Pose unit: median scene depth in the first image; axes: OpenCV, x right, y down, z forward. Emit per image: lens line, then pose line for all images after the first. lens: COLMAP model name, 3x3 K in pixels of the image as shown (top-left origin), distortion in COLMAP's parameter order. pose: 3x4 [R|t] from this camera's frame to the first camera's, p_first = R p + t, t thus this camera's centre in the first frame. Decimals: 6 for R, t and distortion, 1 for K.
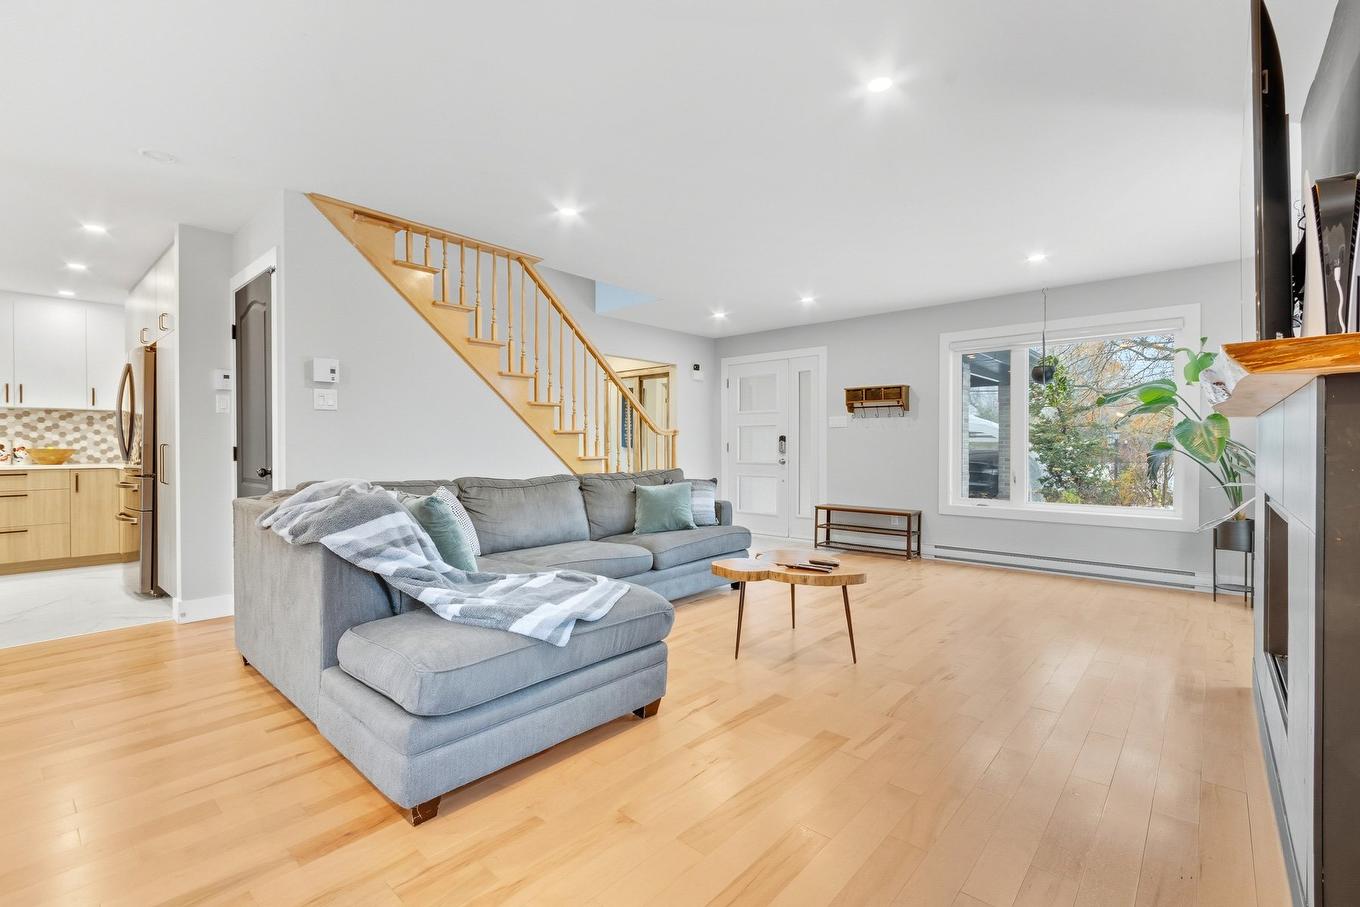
lens RADIAL K [[605.0, 0, 681.8], [0, 605.0, 450.4], [0, 0, 1]] dist [-0.004028, 0.000316]
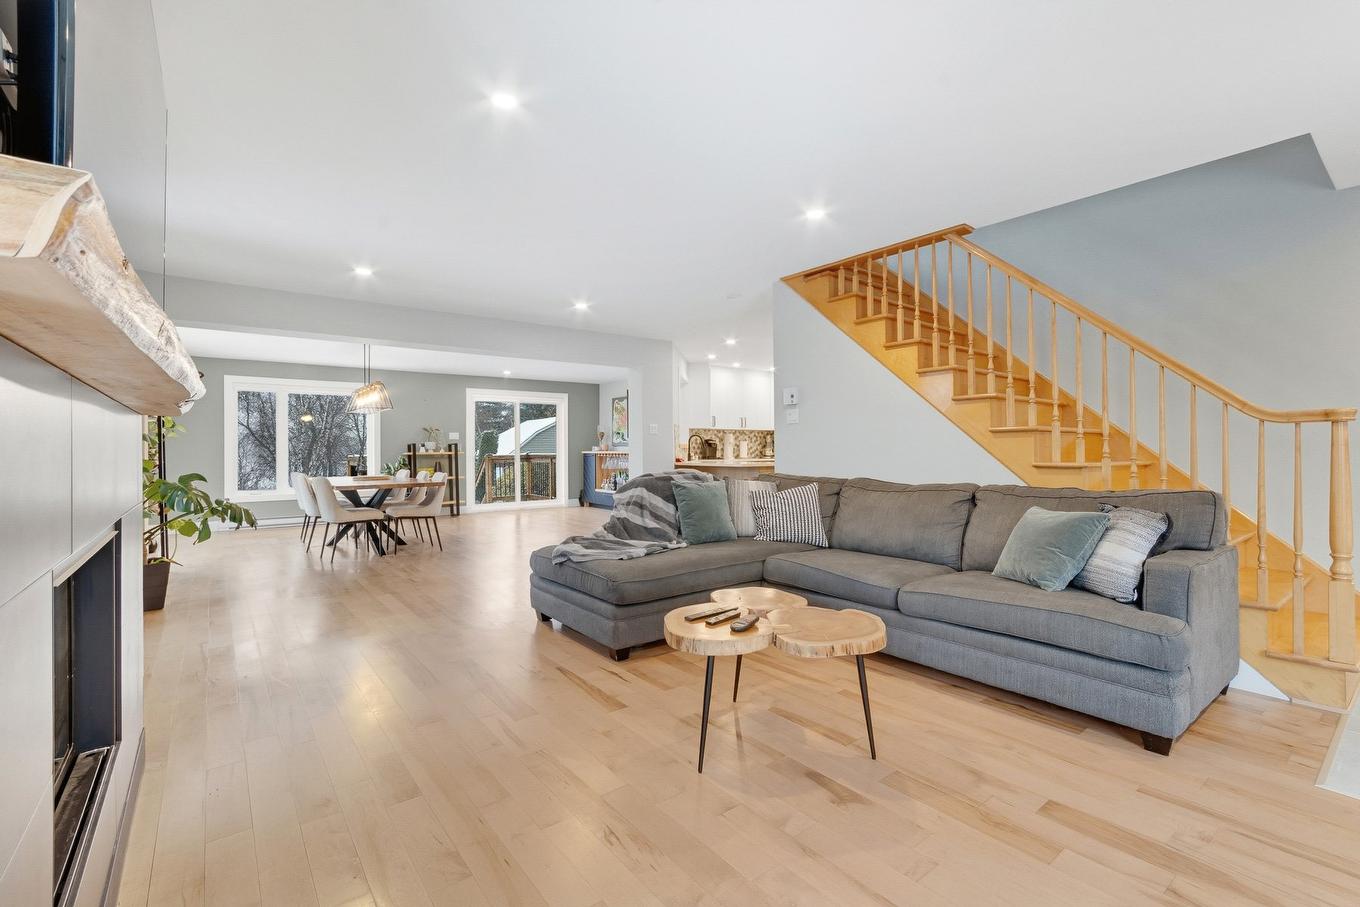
lens RADIAL K [[605.0, 0, 672.7], [0, 605.0, 445.3], [0, 0, 1]] dist [-0.004028, 0.000316]
pose [[-0.193185, -0.007481, -0.981134, 0.520845], [-0.003031, 0.999971, -0.007027, -0.002908], [0.981158, 0.001616, -0.193202, 0.600883]]
